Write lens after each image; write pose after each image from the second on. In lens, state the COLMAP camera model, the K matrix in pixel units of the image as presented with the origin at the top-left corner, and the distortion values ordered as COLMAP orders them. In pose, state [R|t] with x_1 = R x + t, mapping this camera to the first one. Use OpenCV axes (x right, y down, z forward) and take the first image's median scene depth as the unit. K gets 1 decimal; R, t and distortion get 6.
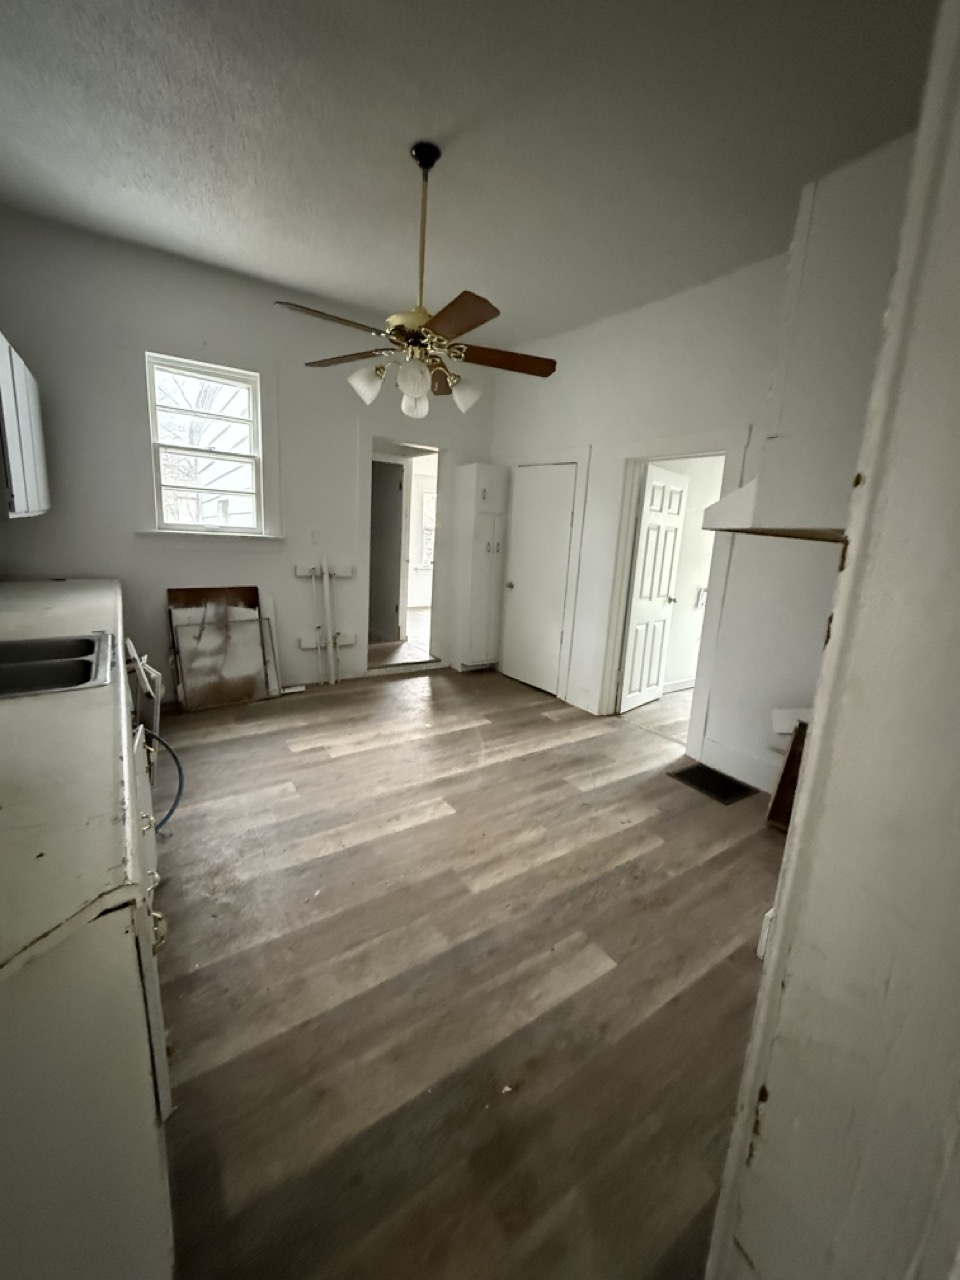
lens RADIAL K [[509.9, 0, 480.4], [0, 509.9, 638.2], [0, 0, 1]] dist [0.000525, 0.000009]
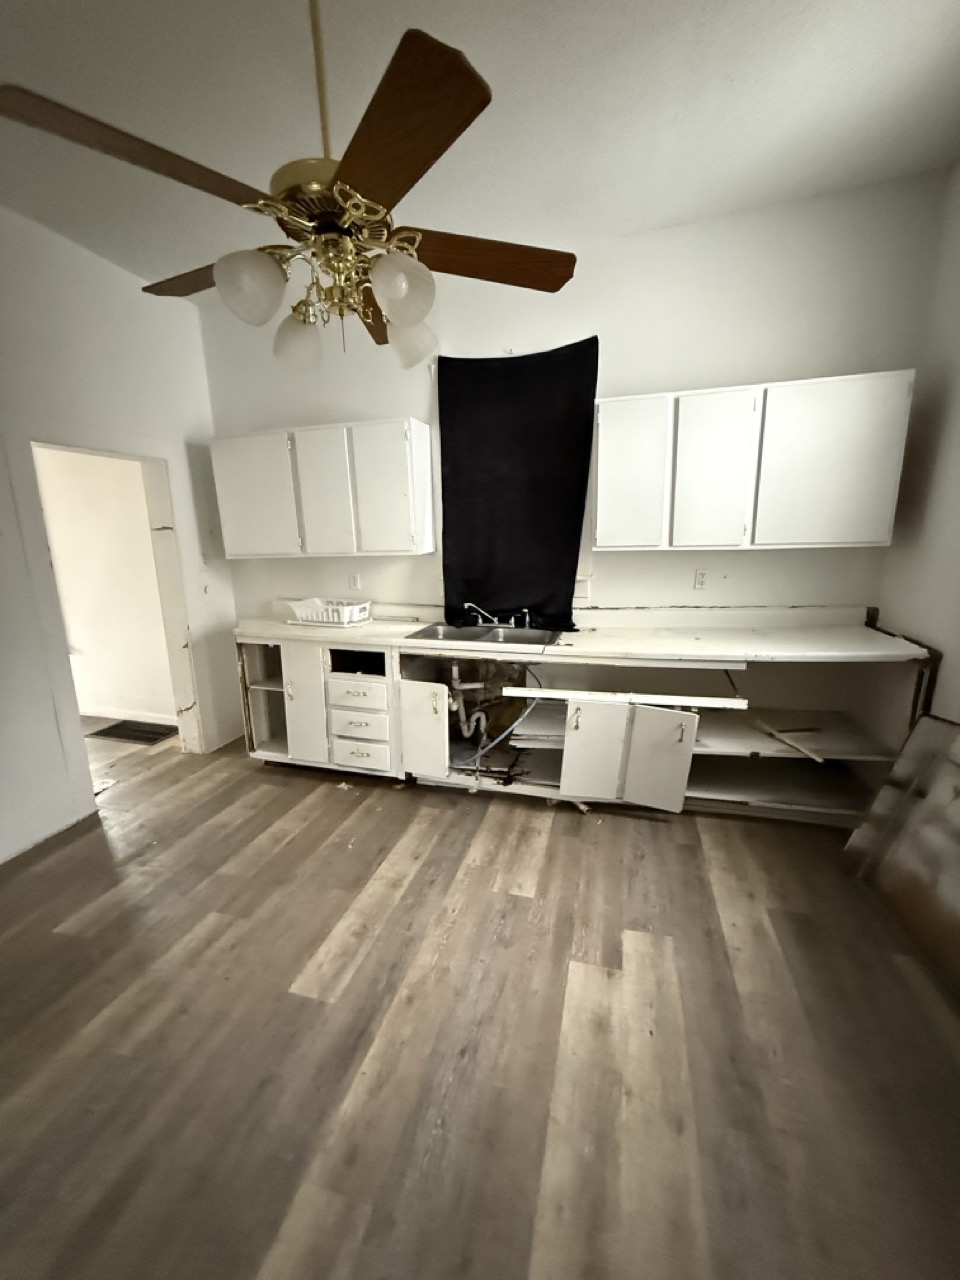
lens RADIAL K [[509.9, 0, 487.3], [0, 509.9, 638.7], [0, 0, 1]] dist [0.000525, 0.000009]
pose [[-0.760731, 0.096517, -0.641851, 0.135125], [-0.157827, 0.931695, 0.327161, -0.335887], [0.629586, 0.350183, -0.693537, 1.482687]]
